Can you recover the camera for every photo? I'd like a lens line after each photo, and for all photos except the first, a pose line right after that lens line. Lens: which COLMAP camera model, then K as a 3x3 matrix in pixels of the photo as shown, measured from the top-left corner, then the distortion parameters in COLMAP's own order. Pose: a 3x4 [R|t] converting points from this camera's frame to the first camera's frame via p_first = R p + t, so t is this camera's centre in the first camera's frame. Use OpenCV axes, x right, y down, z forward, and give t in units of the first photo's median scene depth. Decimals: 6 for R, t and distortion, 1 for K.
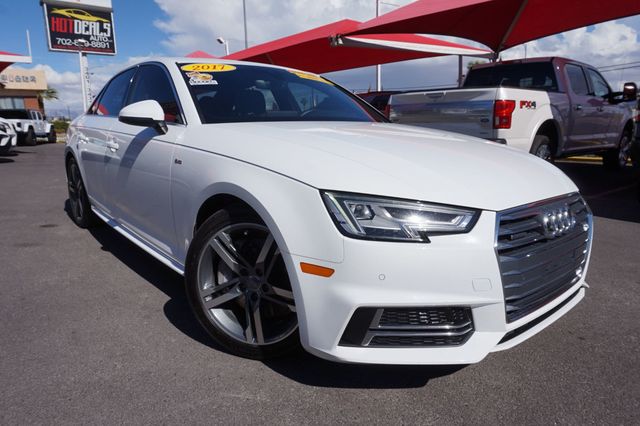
lens RADIAL K [[431.8, 0, 320.8], [0, 431.8, 192.5], [0, 0, 1]] dist [-0.025308, 0.005486]
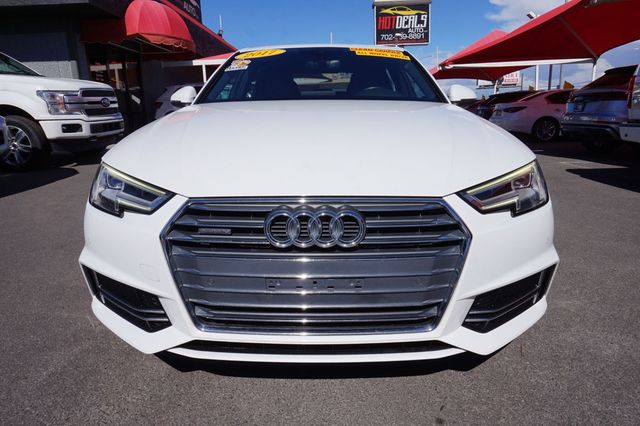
lens RADIAL K [[431.8, 0, 320.8], [0, 431.8, 192.5], [0, 0, 1]] dist [-0.025308, 0.005486]
pose [[0.748671, 0.112049, -0.653404, 0.441599], [-0.090941, 0.993654, 0.066196, -0.018723], [0.656675, 0.009862, 0.754109, 0.195516]]
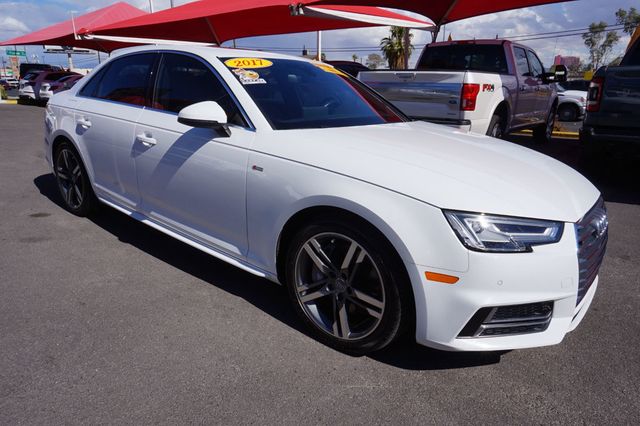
lens RADIAL K [[431.8, 0, 320.8], [0, 431.8, 192.5], [0, 0, 1]] dist [-0.025308, 0.005486]
pose [[0.984010, -0.015994, 0.177395, -0.196804], [-0.000415, 0.995751, 0.092083, -0.058641], [-0.178114, -0.090684, 0.979822, -0.026262]]
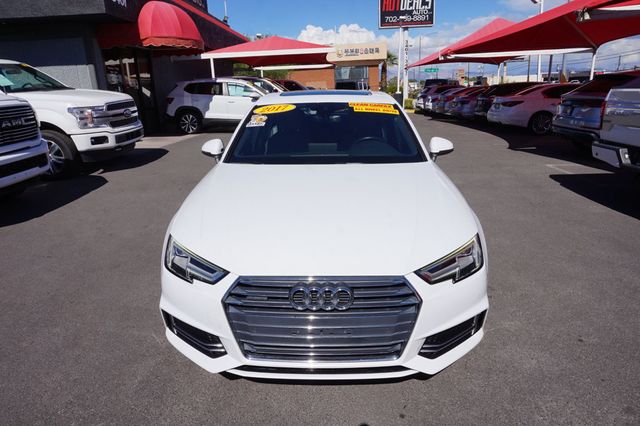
lens RADIAL K [[431.8, 0, 320.8], [0, 431.8, 192.5], [0, 0, 1]] dist [-0.025308, 0.005486]
pose [[0.741661, 0.144500, -0.655026, 0.539444], [-0.085546, 0.988923, 0.121298, -0.148524], [0.665298, -0.033927, 0.745807, 0.068209]]
